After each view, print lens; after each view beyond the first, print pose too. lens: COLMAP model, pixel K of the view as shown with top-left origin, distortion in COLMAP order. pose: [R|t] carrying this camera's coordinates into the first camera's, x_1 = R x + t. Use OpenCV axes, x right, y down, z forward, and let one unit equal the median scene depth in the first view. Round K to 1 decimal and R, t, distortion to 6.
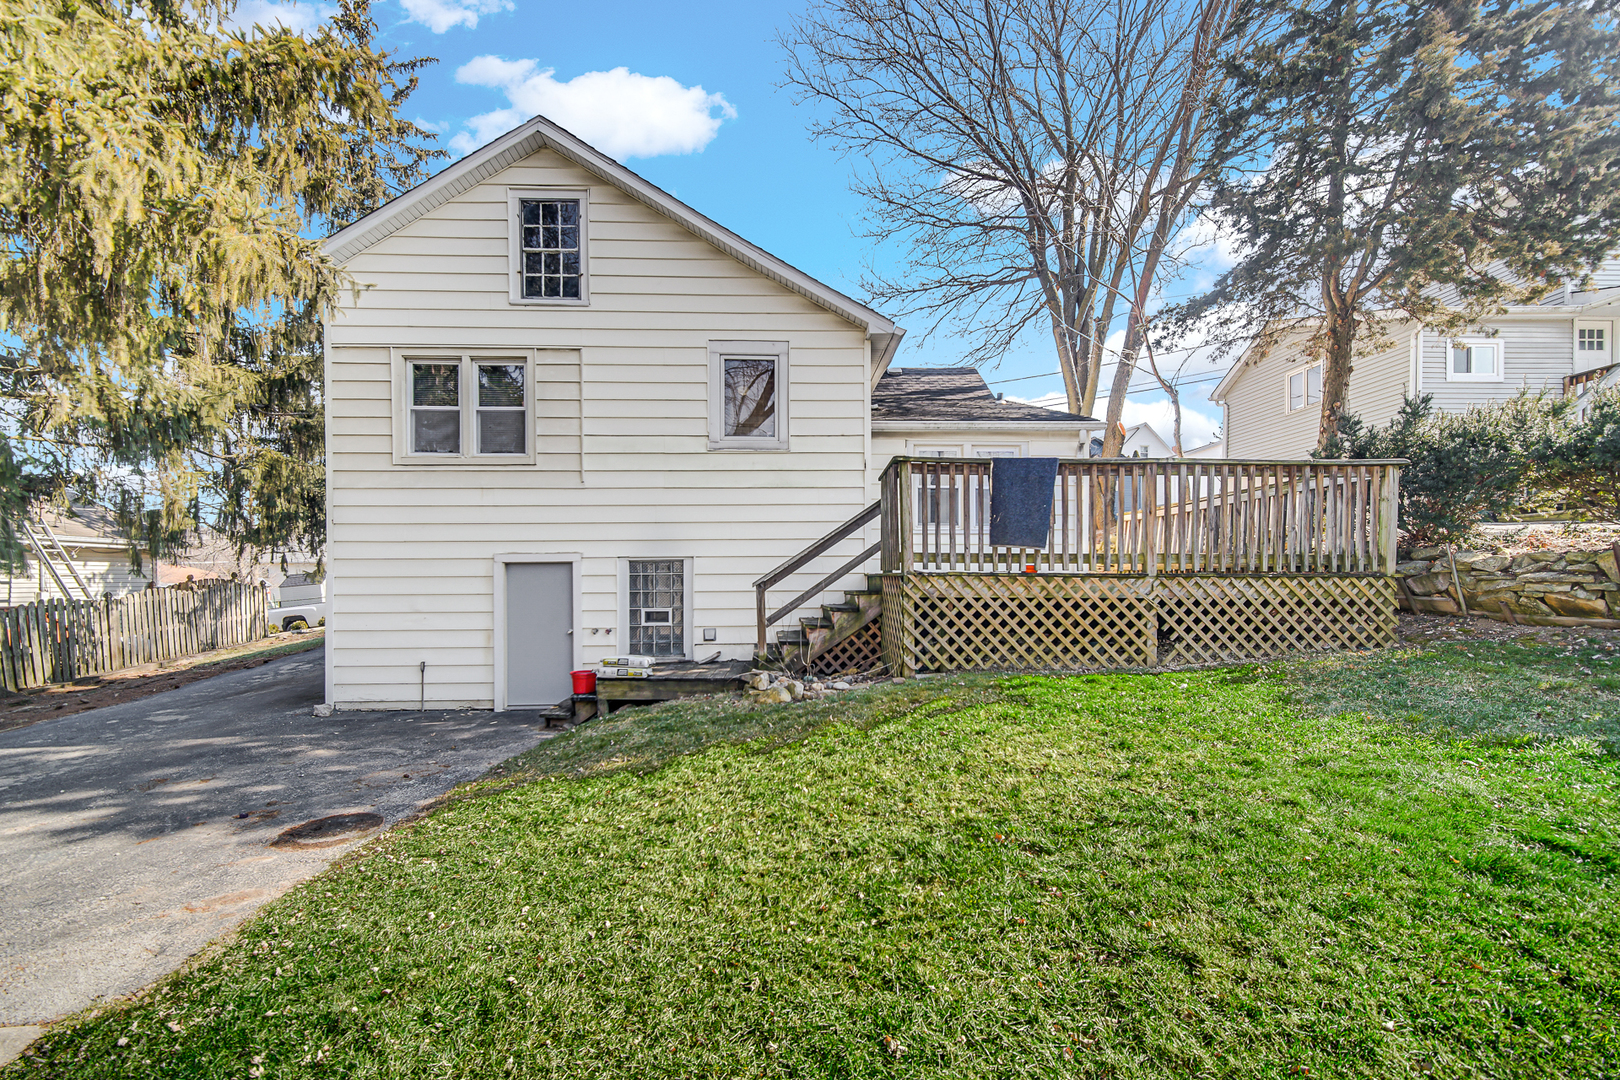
lens RADIAL K [[647.1, 0, 789.9], [0, 647.1, 586.2], [0, 0, 1]] dist [-0.001112, 0.000203]
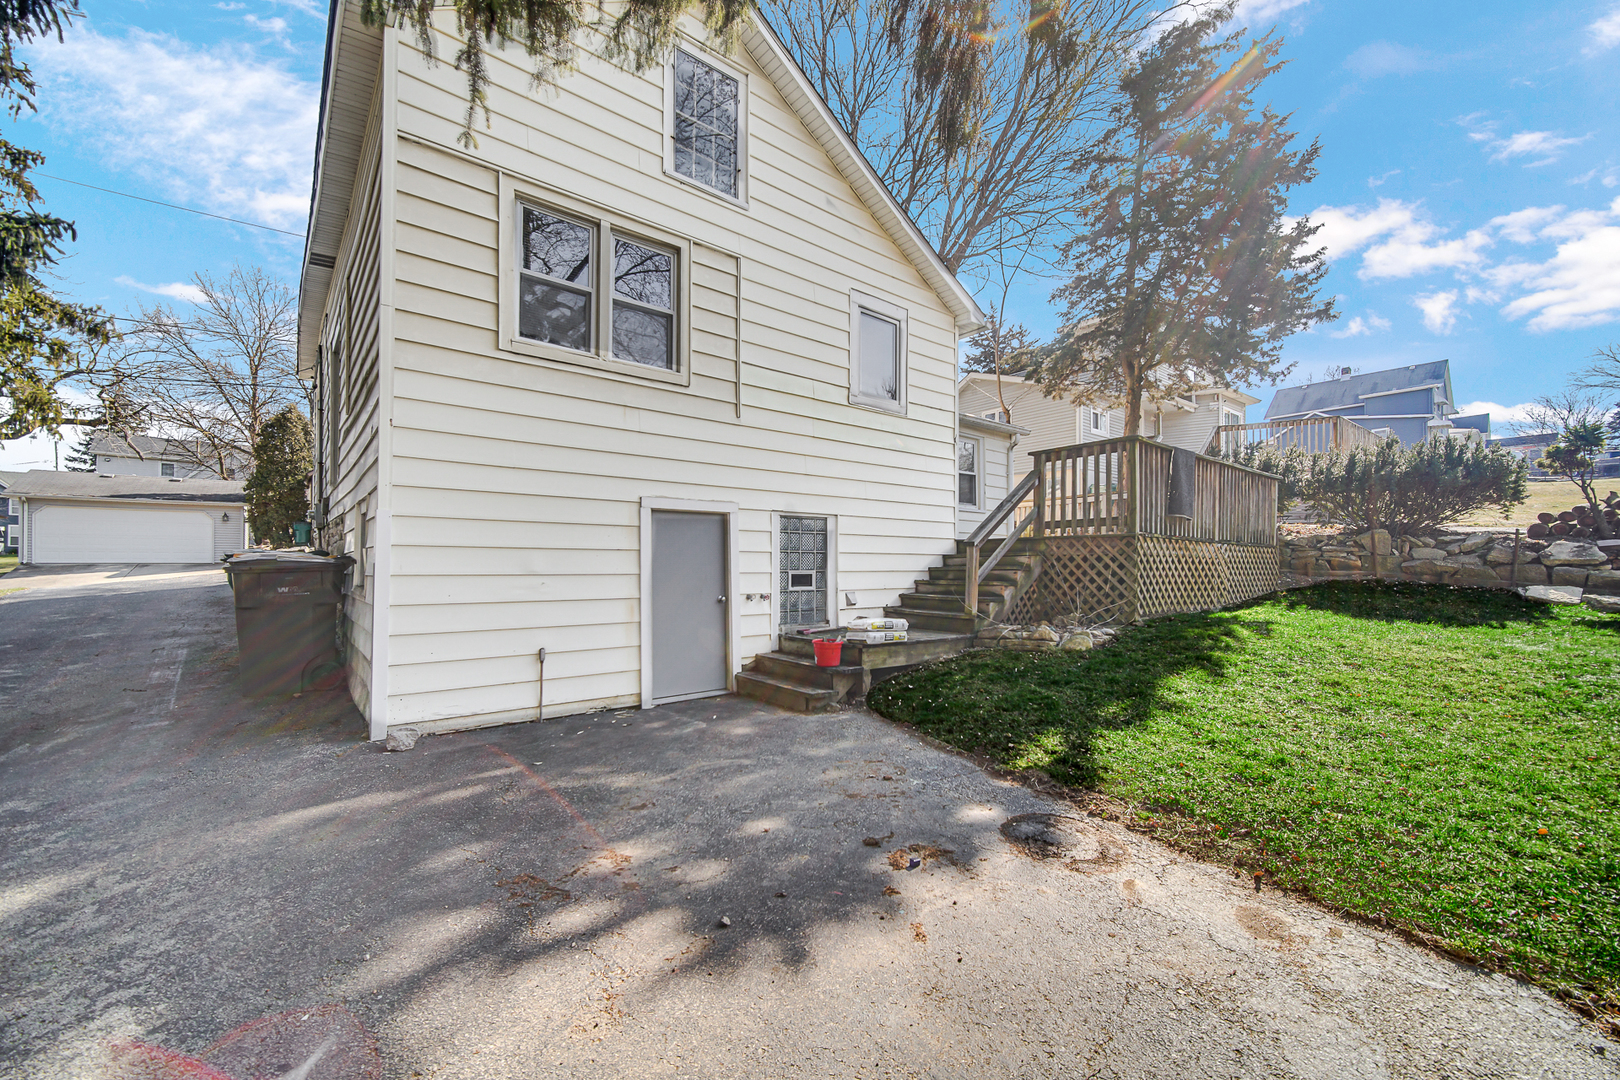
lens RADIAL K [[647.1, 0, 809.2], [0, 647.1, 552.0], [0, 0, 1]] dist [-0.001112, 0.000203]
pose [[0.794111, 0.019542, 0.607458, -0.758623], [-0.004200, 0.999636, -0.026668, 0.033178], [-0.607758, 0.018626, 0.793904, 0.294004]]
